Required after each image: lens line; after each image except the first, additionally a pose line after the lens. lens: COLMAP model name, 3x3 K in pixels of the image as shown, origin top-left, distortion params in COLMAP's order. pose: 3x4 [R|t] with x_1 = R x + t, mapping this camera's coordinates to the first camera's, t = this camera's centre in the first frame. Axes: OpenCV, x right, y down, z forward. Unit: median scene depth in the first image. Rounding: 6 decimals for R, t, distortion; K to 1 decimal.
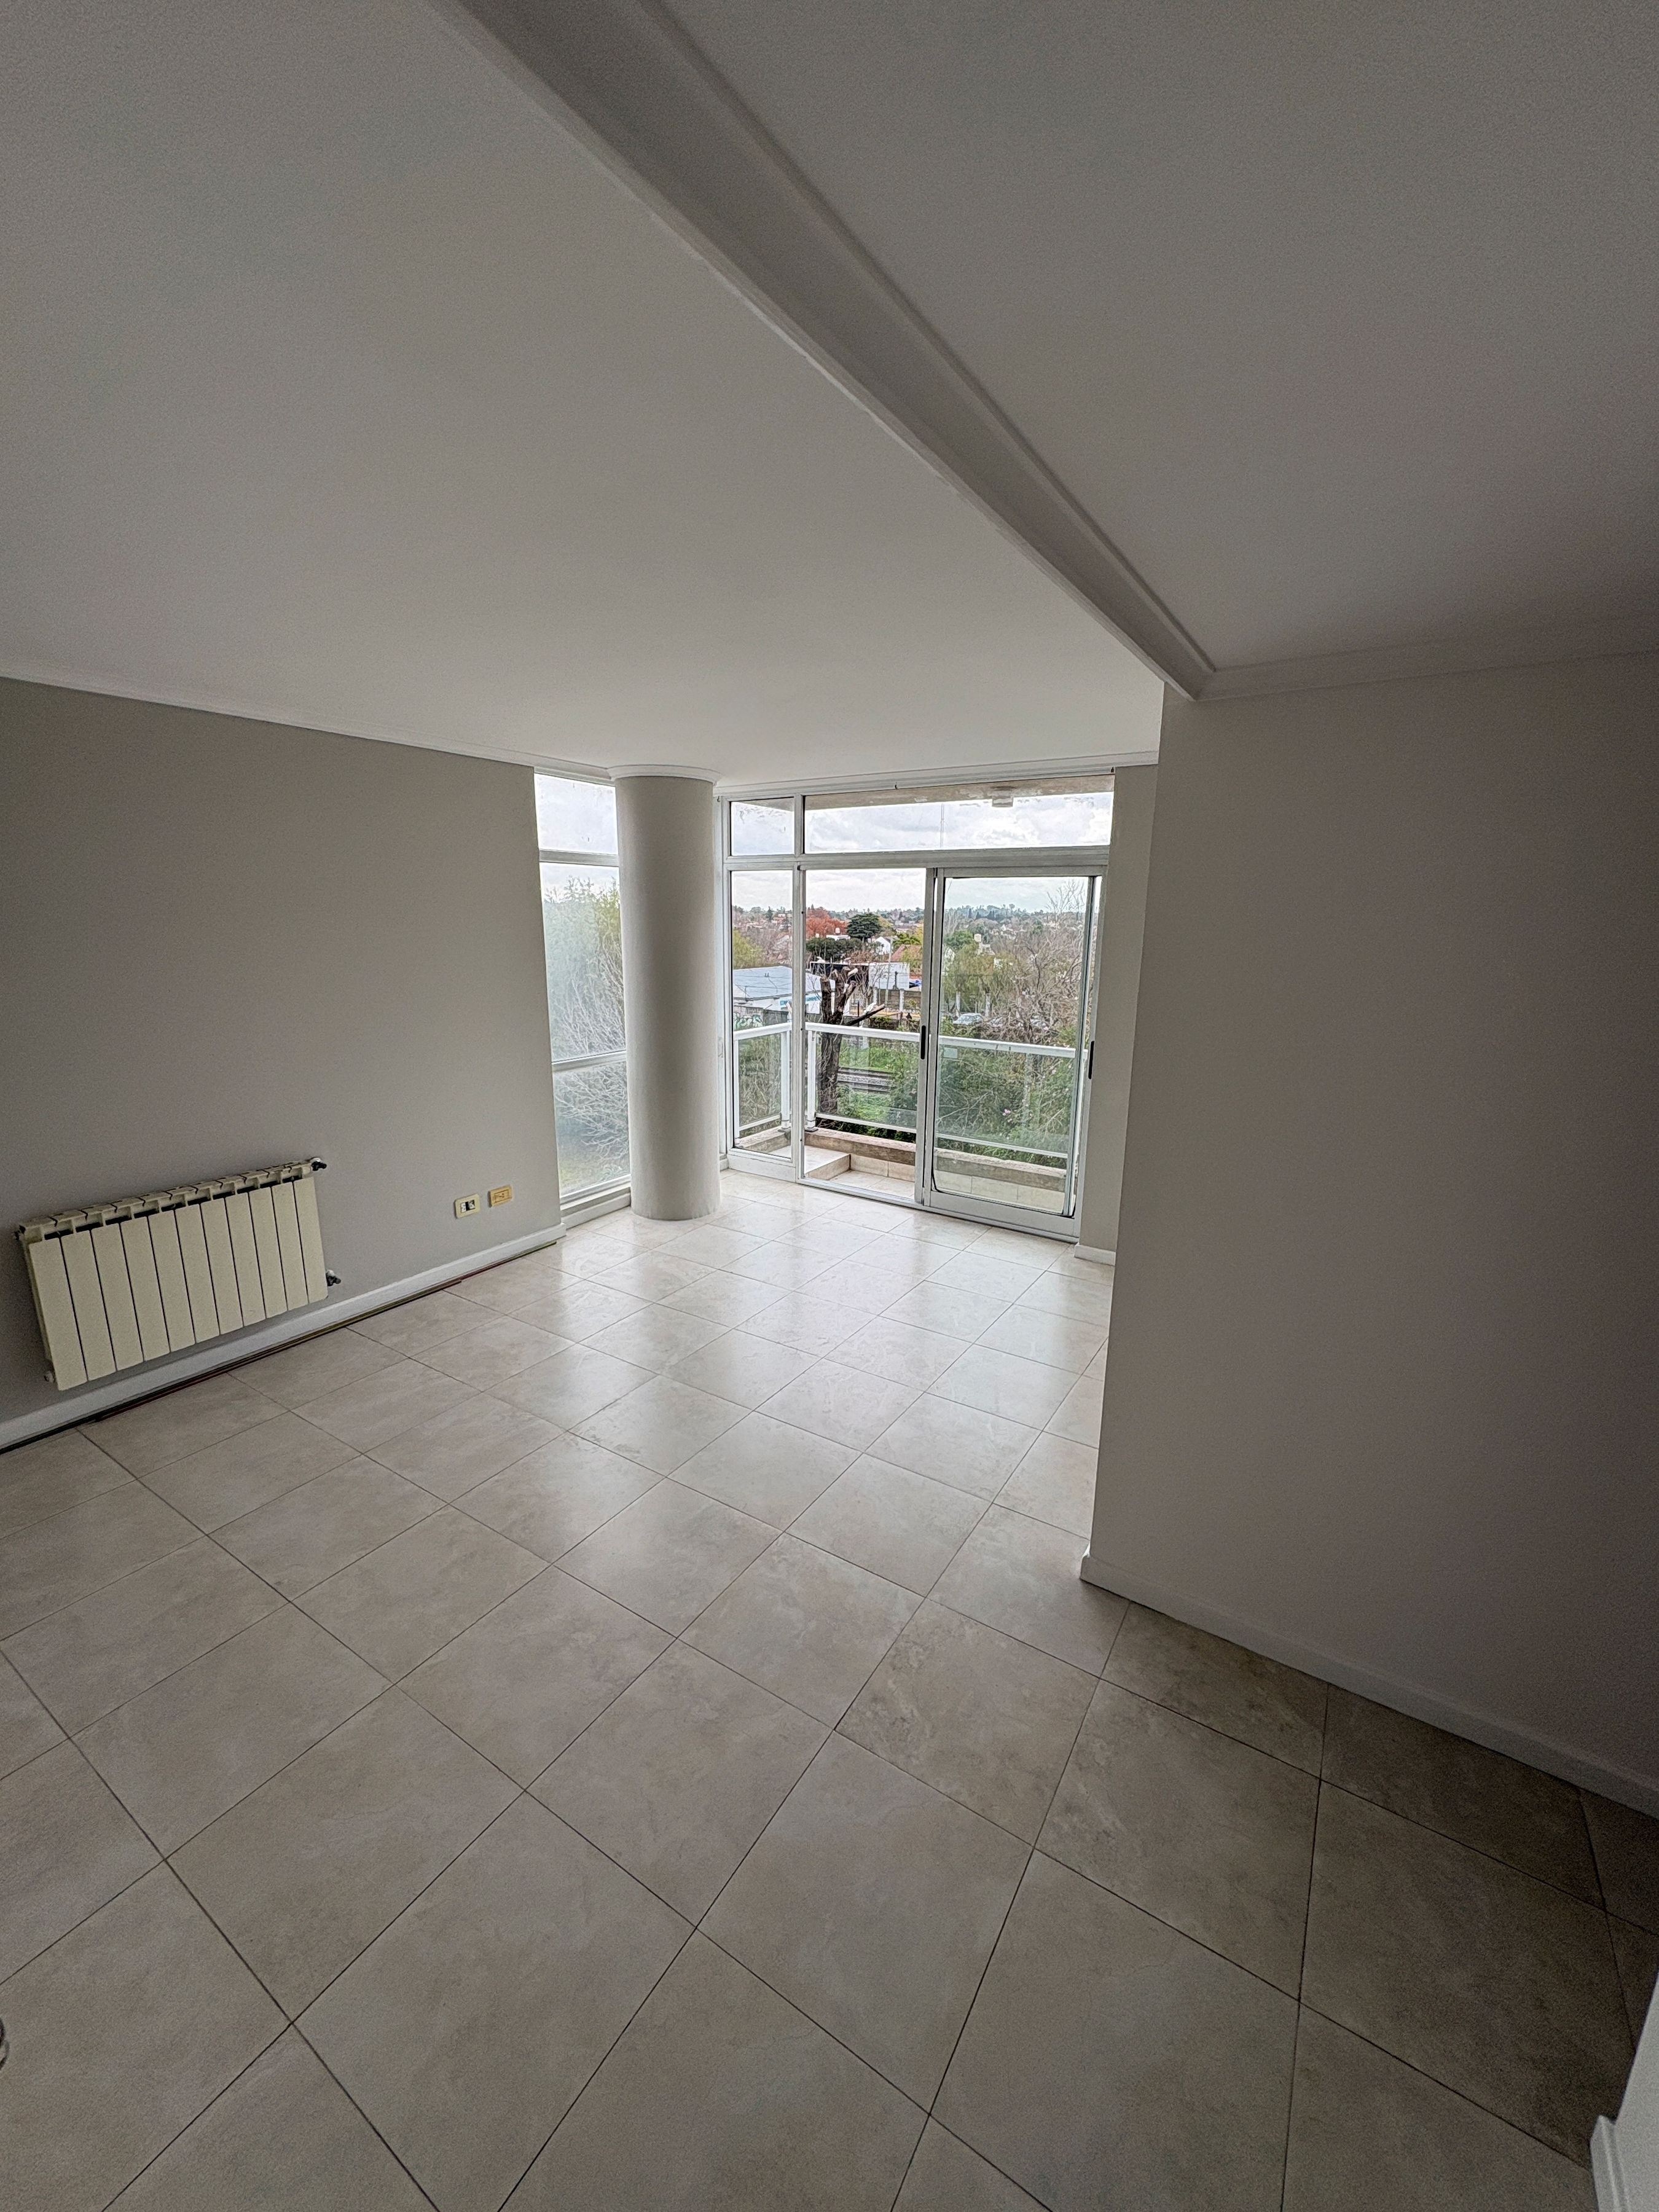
lens RADIAL K [[878.5, 0, 829.5], [0, 878.5, 1106.0], [0, 0, 1]] dist [0.000204, 0.000435]
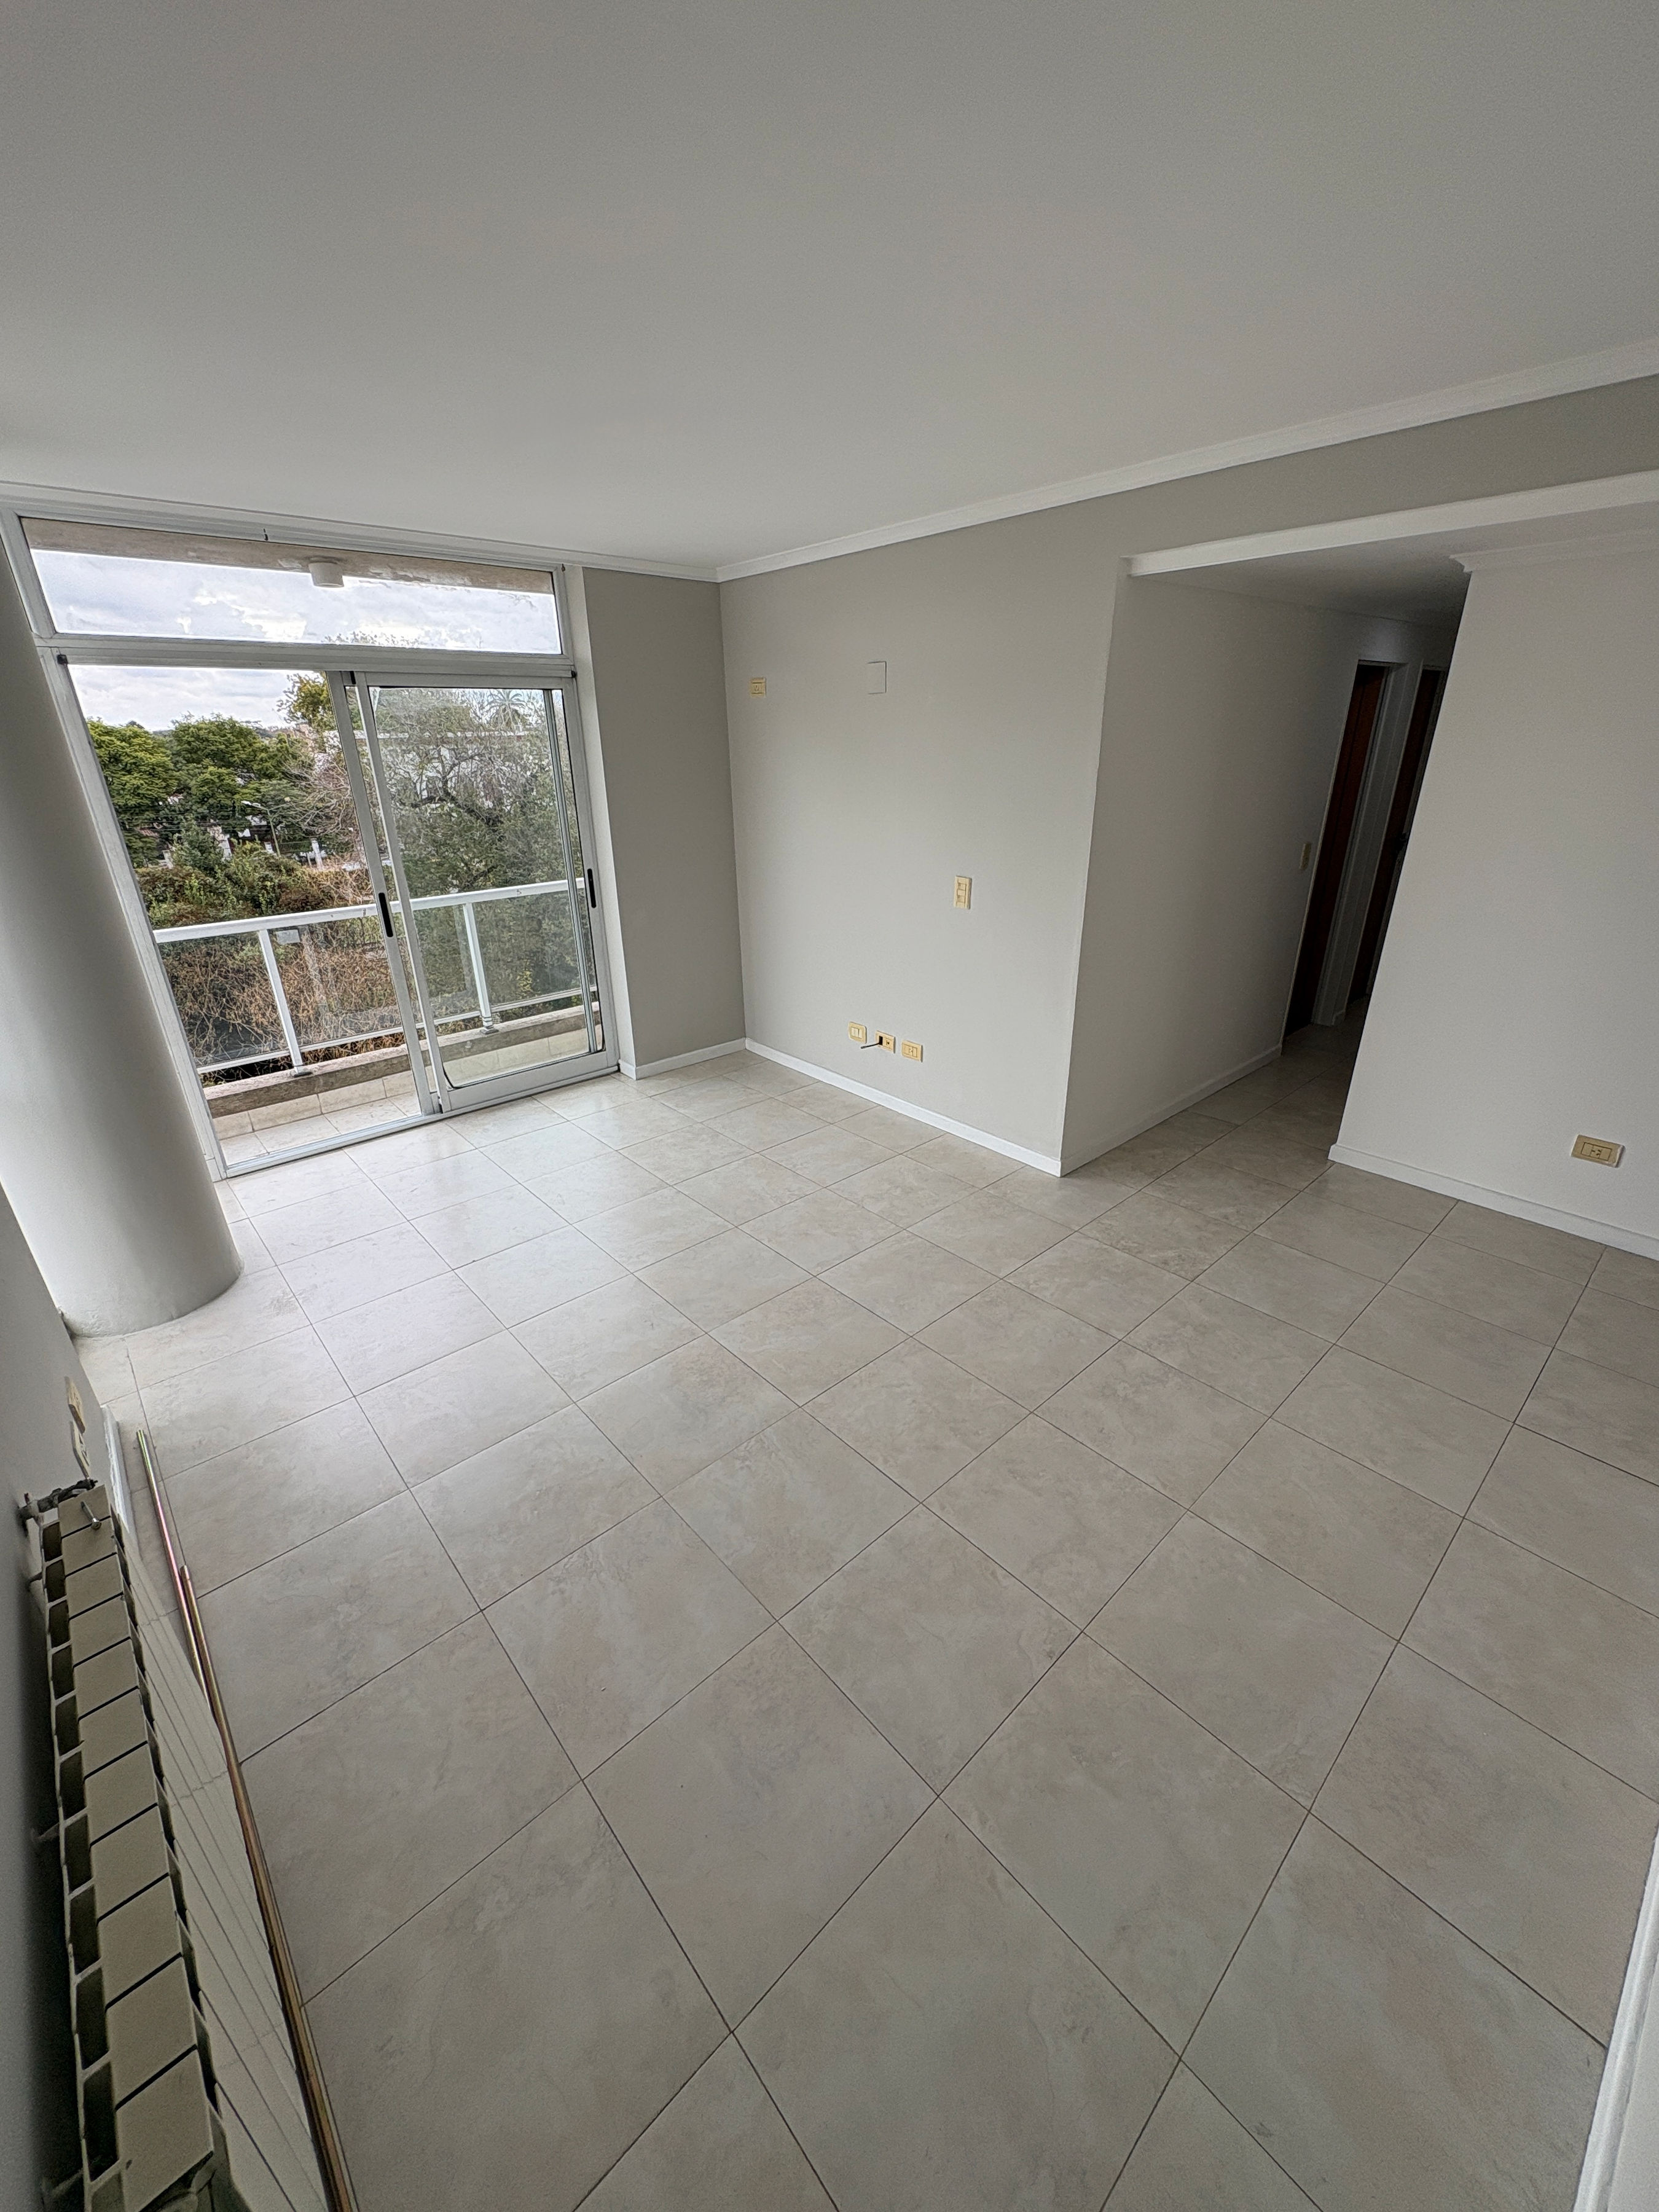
lens RADIAL K [[883.7, 0, 838.1], [0, 883.7, 1097.8], [0, 0, 1]] dist [-0.000739, 0.000085]
pose [[0.258290, -0.384847, 0.886103, -0.680751], [0.224750, 0.915998, 0.332318, -0.117618], [-0.939560, 0.113317, 0.323087, 0.504364]]
